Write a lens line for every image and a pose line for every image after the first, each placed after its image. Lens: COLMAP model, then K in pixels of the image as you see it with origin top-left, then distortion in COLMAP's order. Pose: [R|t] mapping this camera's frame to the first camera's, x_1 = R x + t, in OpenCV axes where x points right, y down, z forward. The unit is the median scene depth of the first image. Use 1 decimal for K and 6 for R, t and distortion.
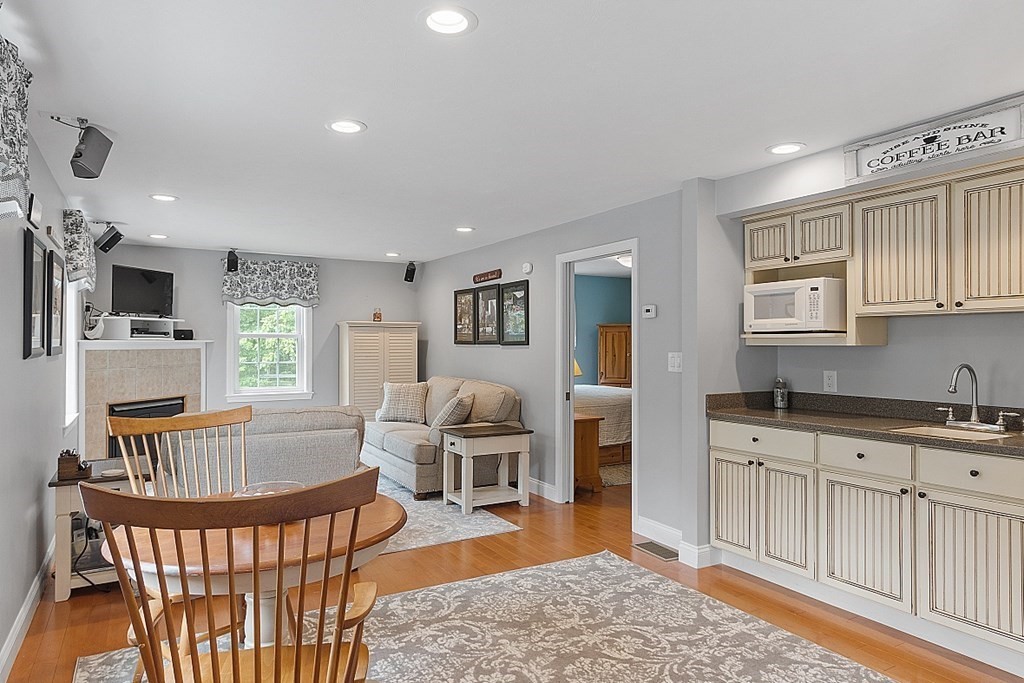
lens RADIAL K [[601.8, 0, 489.6], [0, 601.8, 340.5], [0, 0, 1]] dist [0.006315, 0.001019]
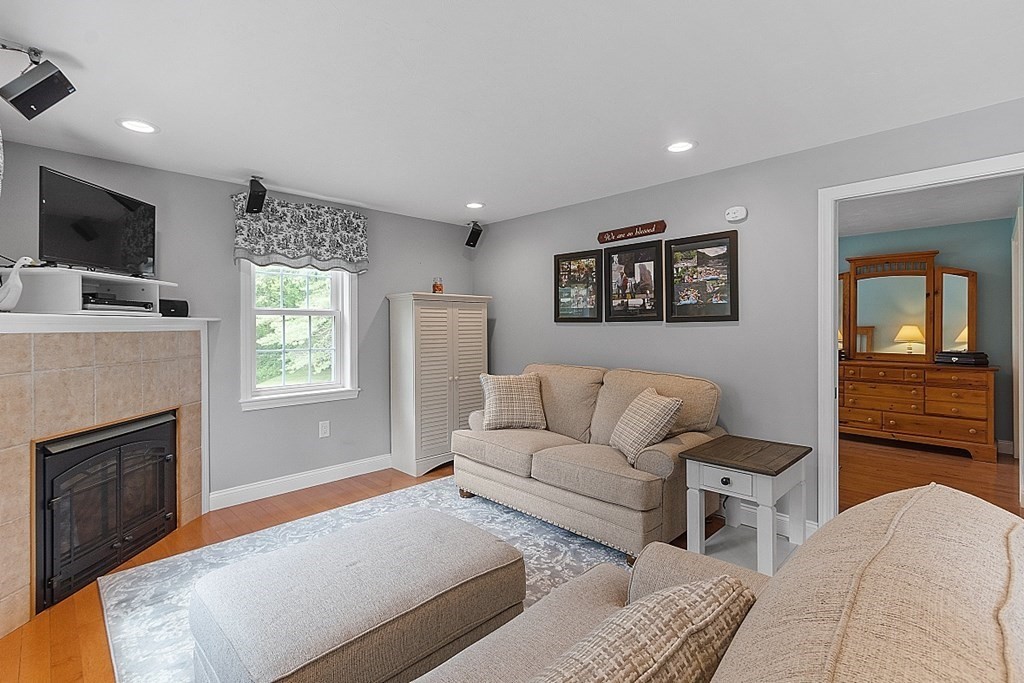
lens RADIAL K [[469.8, 0, 497.9], [0, 469.8, 328.1], [0, 0, 1]] dist [0.014101, -0.000126]
pose [[0.969852, -0.007688, 0.243574, -0.307258], [0.005954, 0.999951, 0.007855, 0.008878], [-0.243622, -0.006168, 0.969851, 0.453978]]
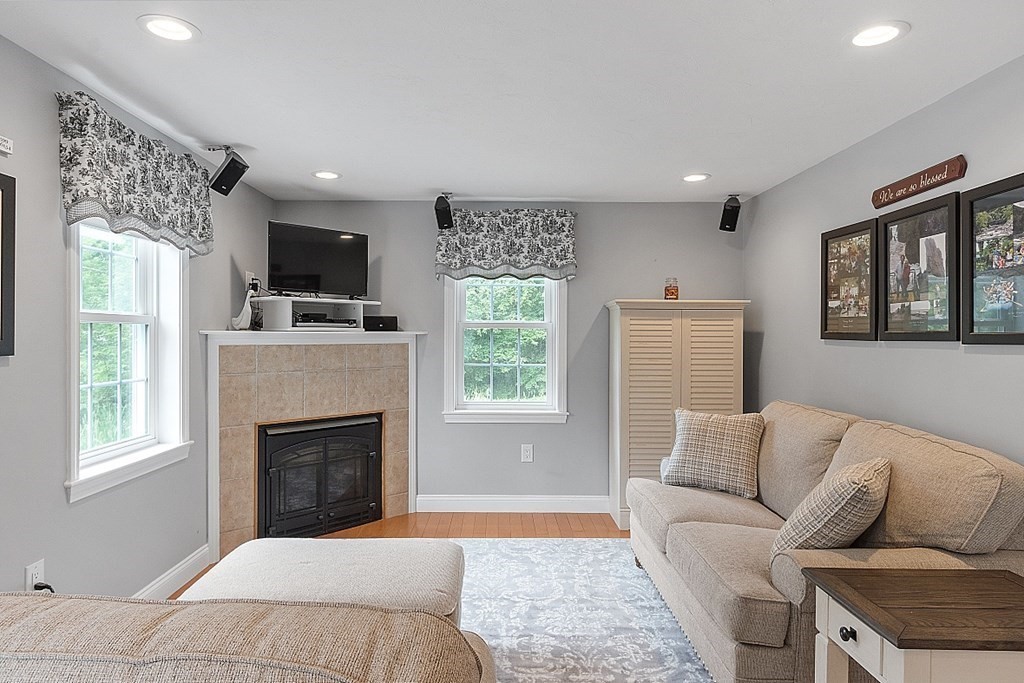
lens RADIAL K [[601.8, 0, 499.0], [0, 601.8, 338.2], [0, 0, 1]] dist [0.006315, 0.001019]
pose [[0.873871, 0.005350, -0.486128, -0.053115], [-0.001262, 0.999961, 0.008736, 0.001090], [0.486156, -0.007021, 0.873844, 0.463811]]
